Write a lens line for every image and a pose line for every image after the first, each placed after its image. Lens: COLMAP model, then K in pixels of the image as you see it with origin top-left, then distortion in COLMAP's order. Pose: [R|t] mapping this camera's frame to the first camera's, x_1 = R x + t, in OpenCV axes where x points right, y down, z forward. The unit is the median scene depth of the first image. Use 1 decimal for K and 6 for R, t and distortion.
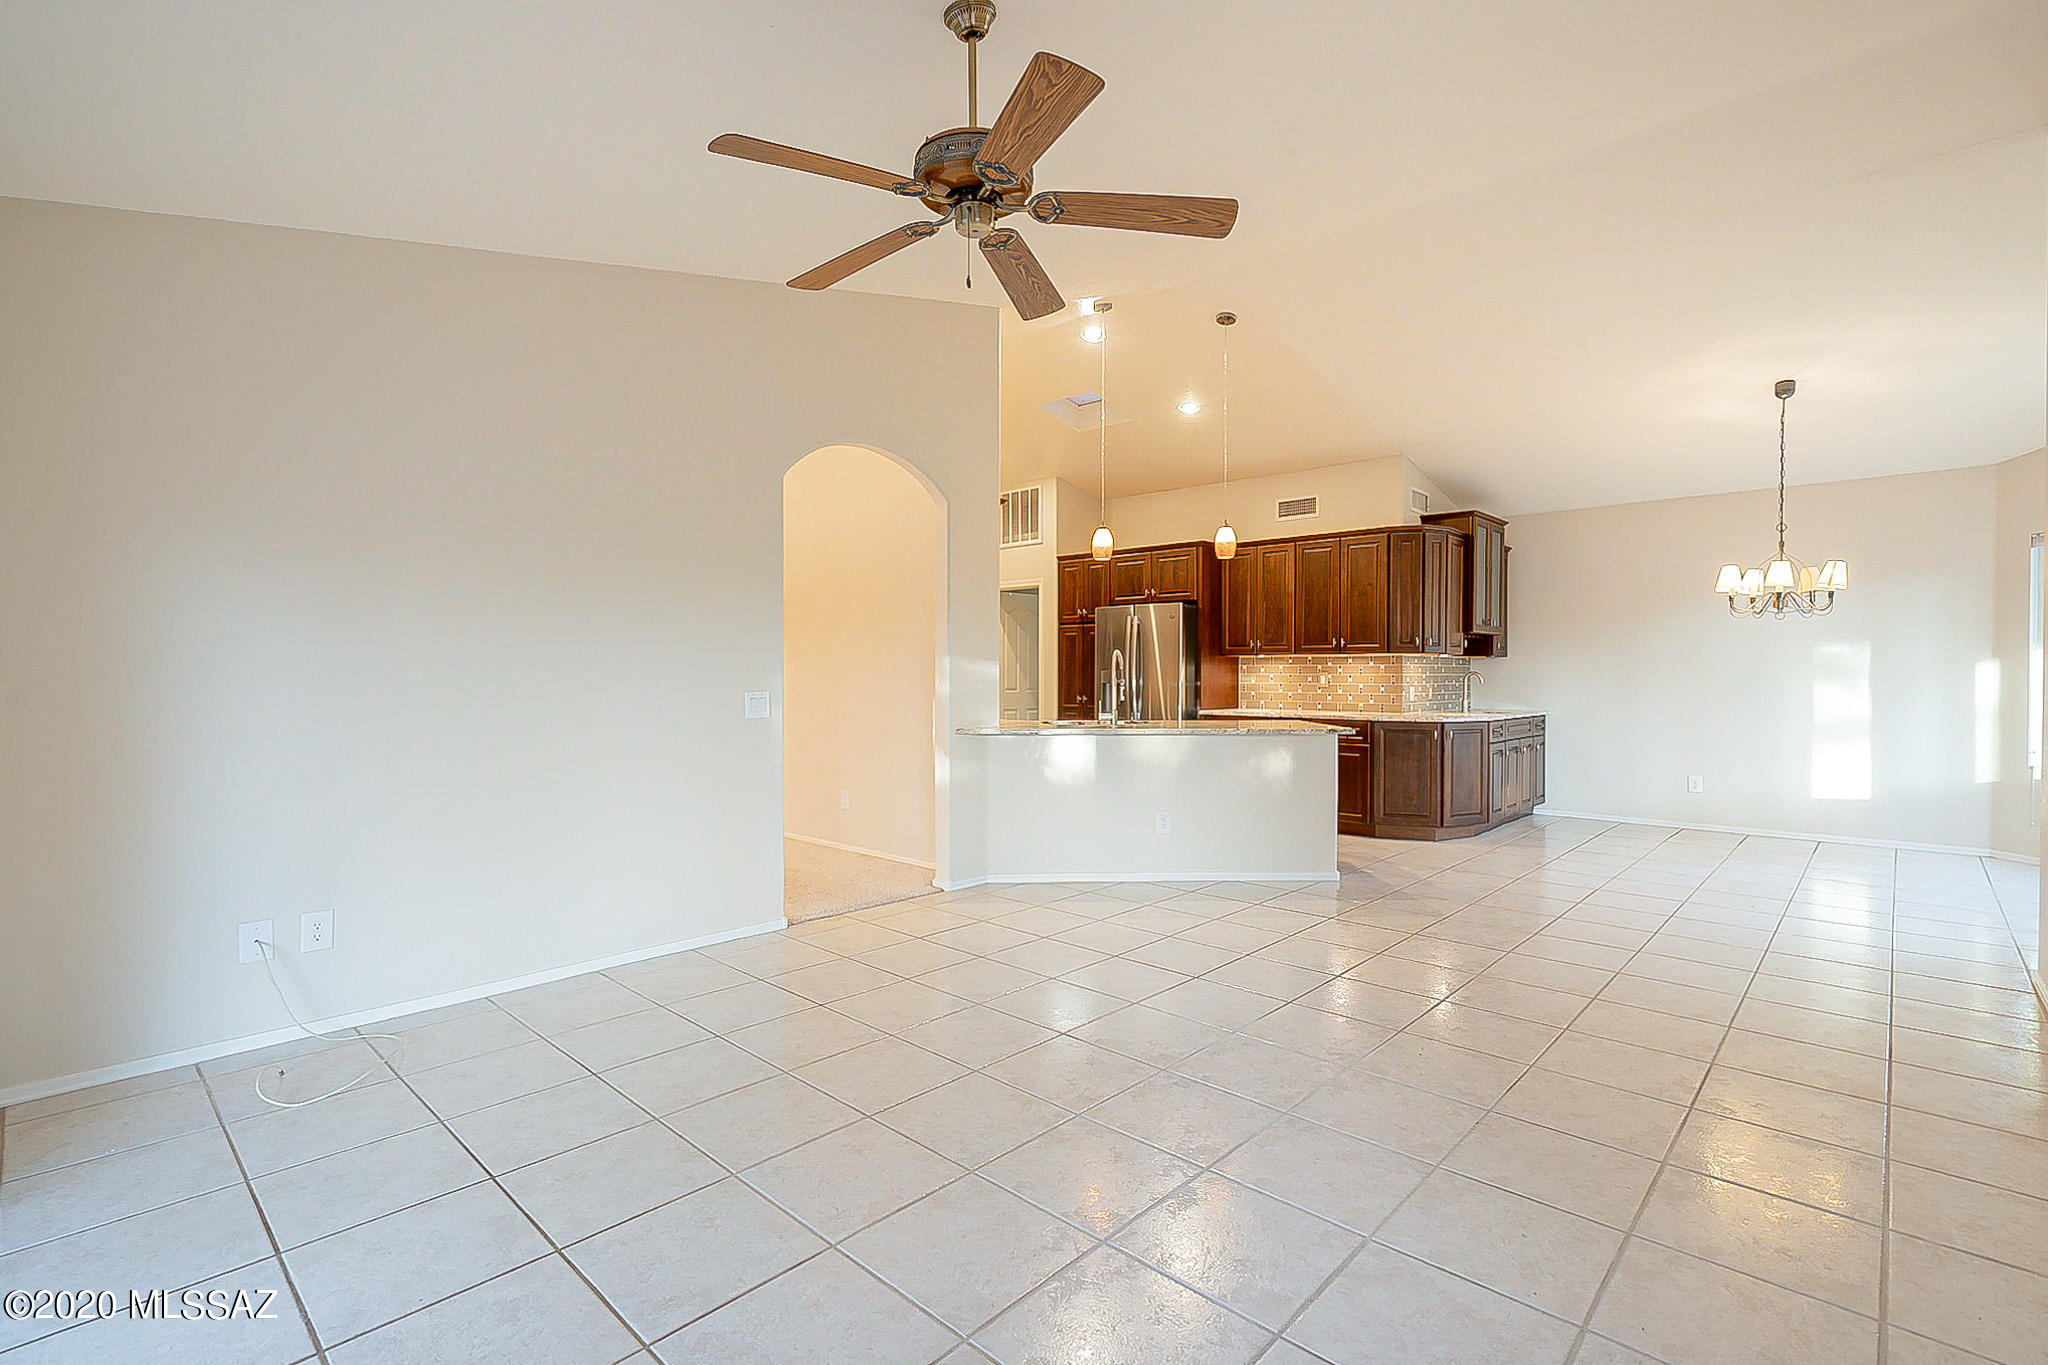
lens RADIAL K [[938.6, 0, 1026.9], [0, 938.6, 676.2], [0, 0, 1]] dist [0.001244, 0.000831]
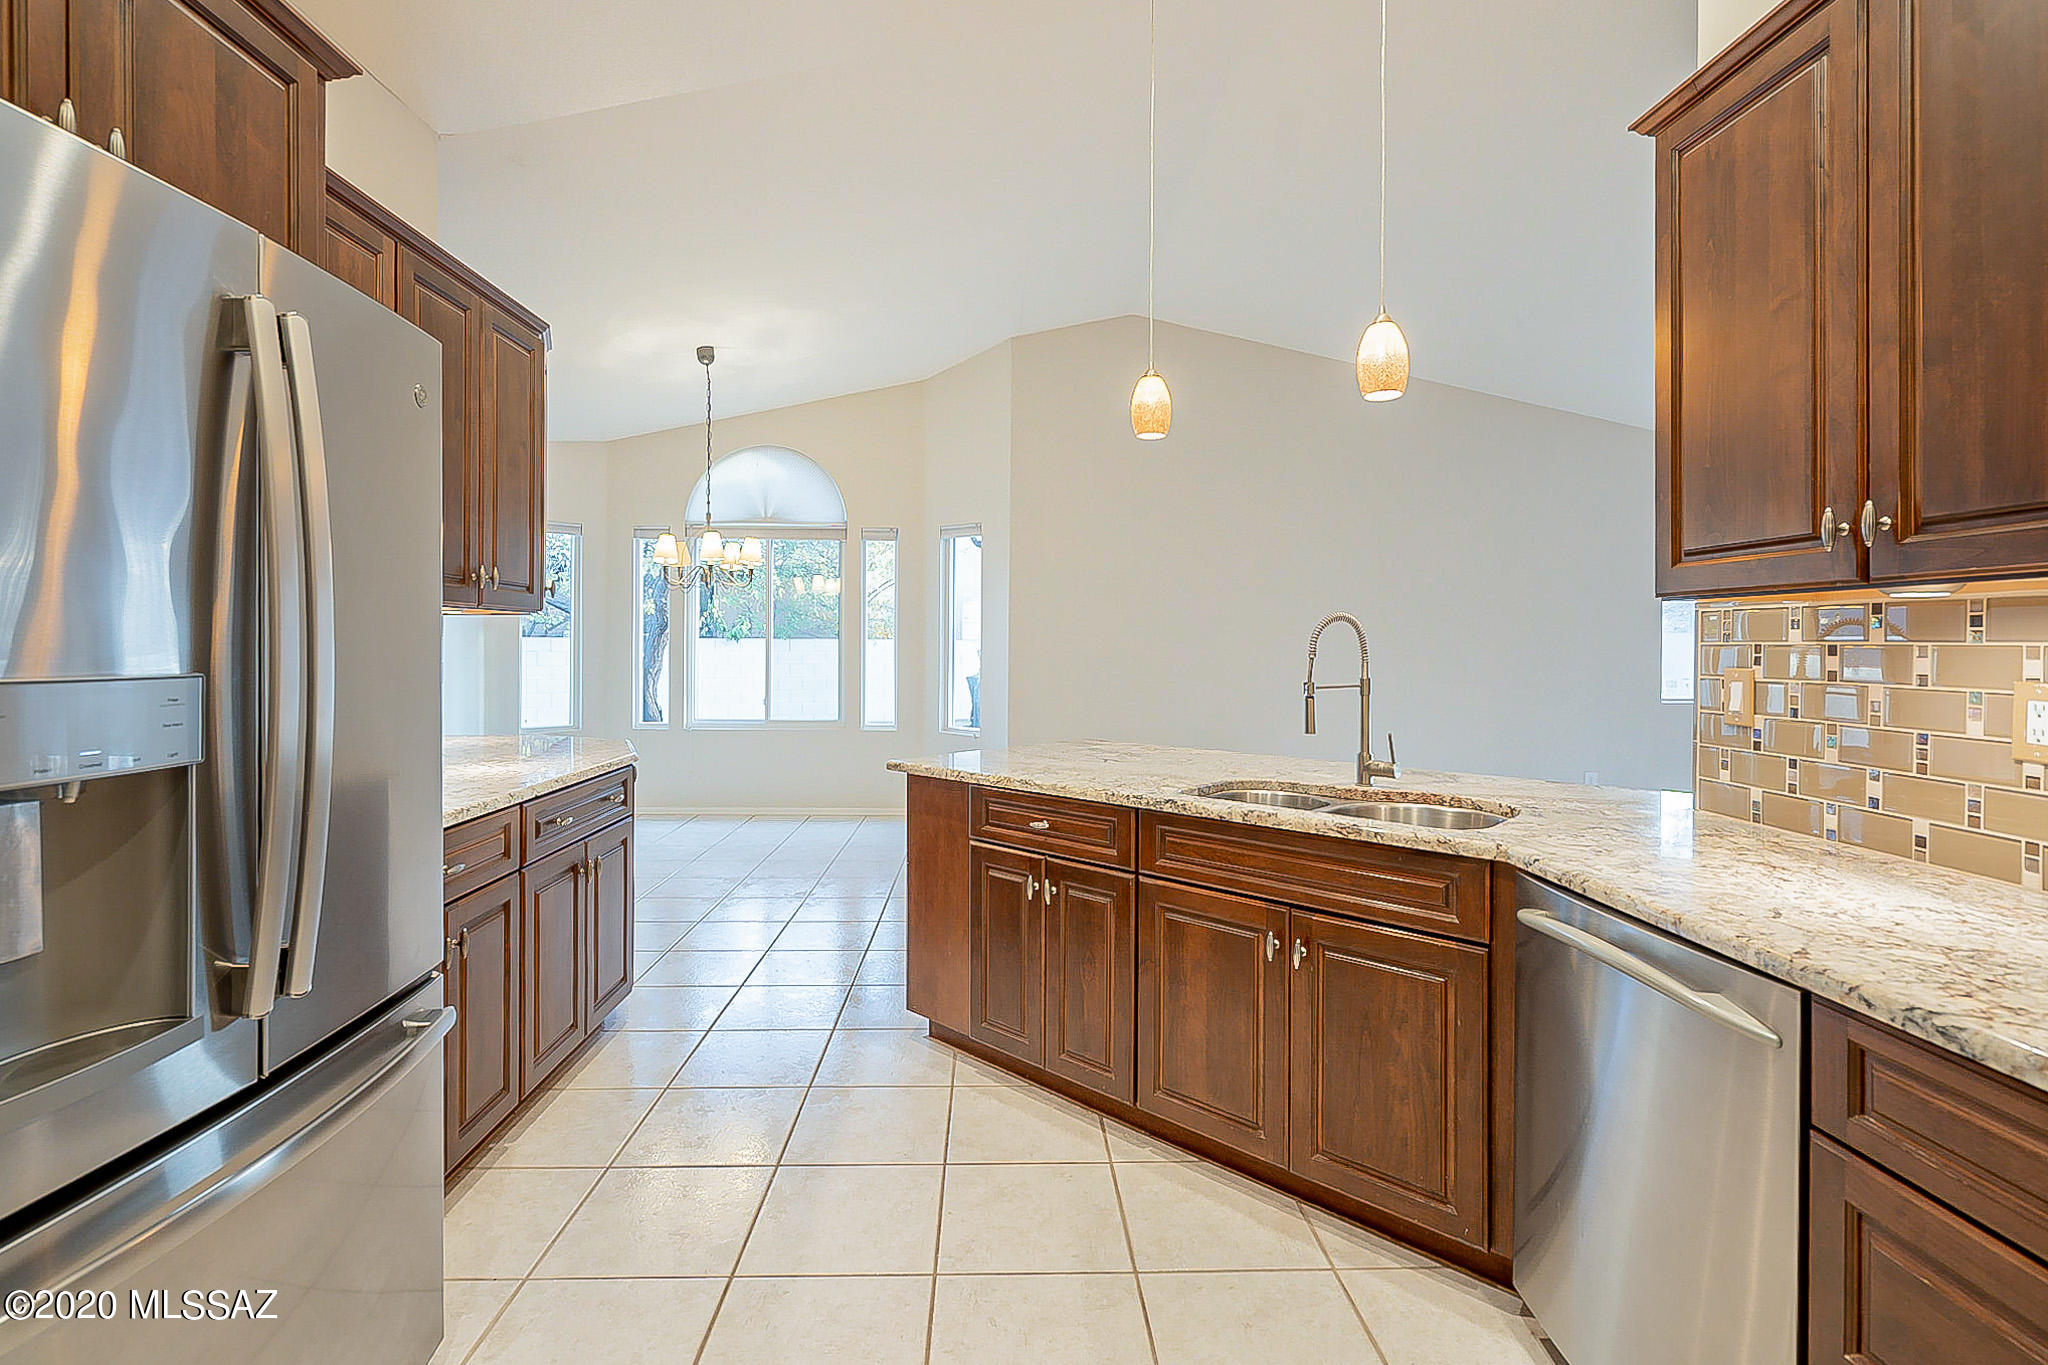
lens RADIAL K [[952.1, 0, 1022.7], [0, 952.1, 645.1], [0, 0, 1]] dist [-0.002325, 0.000976]
pose [[-0.704715, -0.007159, 0.709454, -0.100113], [-0.003780, 0.999973, 0.006336, -0.014527], [-0.709480, 0.001783, -0.704723, 1.291424]]
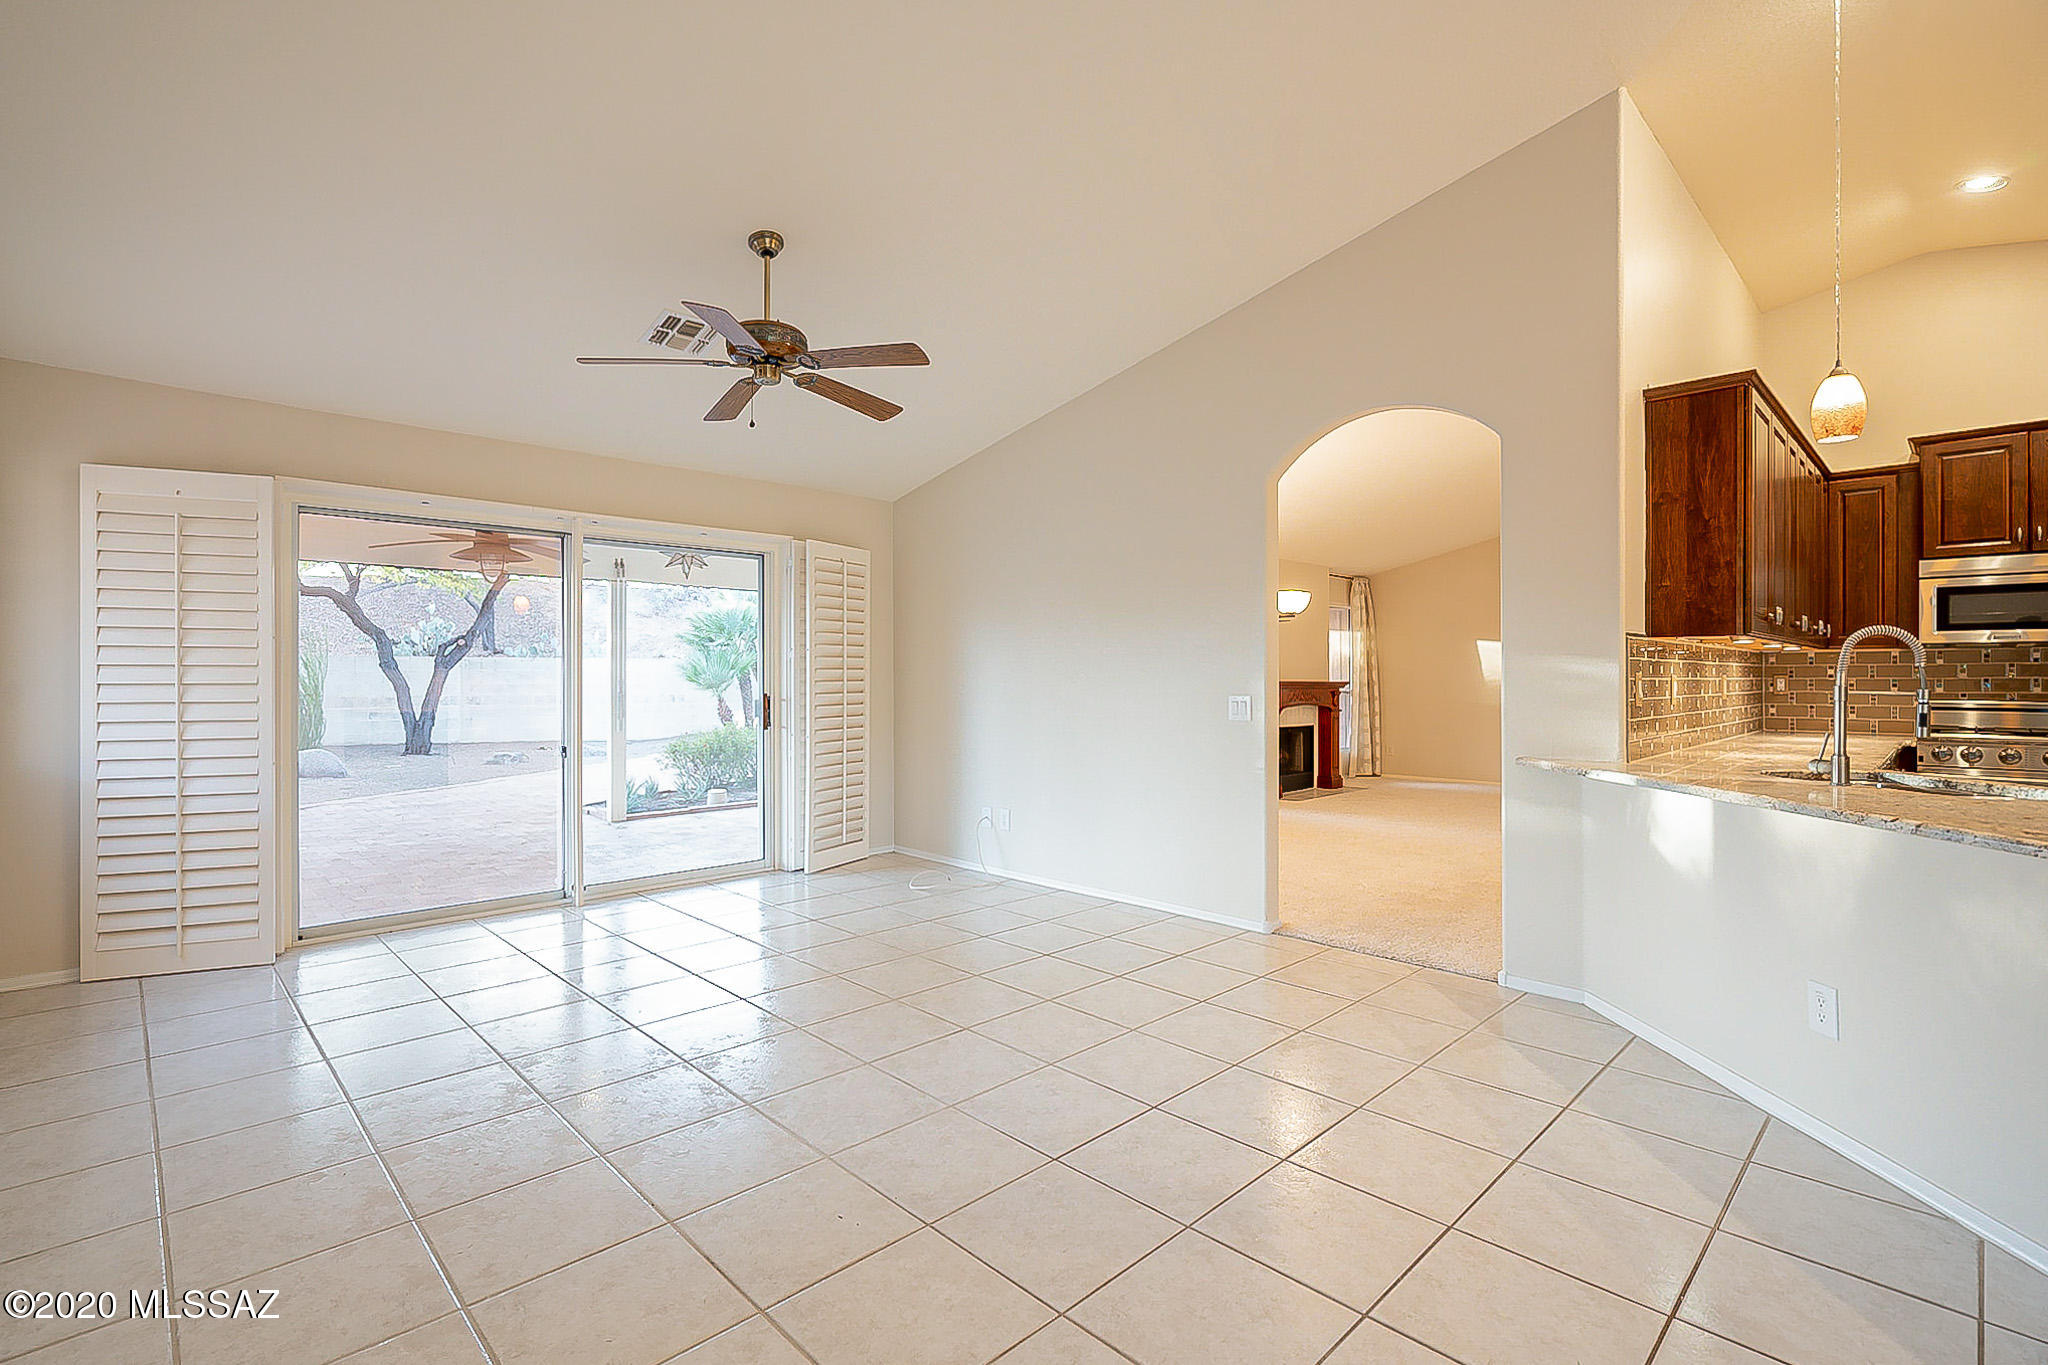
lens RADIAL K [[944.2, 0, 1019.8], [0, 944.2, 671.4], [0, 0, 1]] dist [-0.004828, 0.000243]
pose [[-0.055553, -0.009533, -0.998410, 0.534176], [-0.004552, 0.999946, -0.009295, 0.000641], [0.998445, 0.004029, -0.055593, 0.559102]]
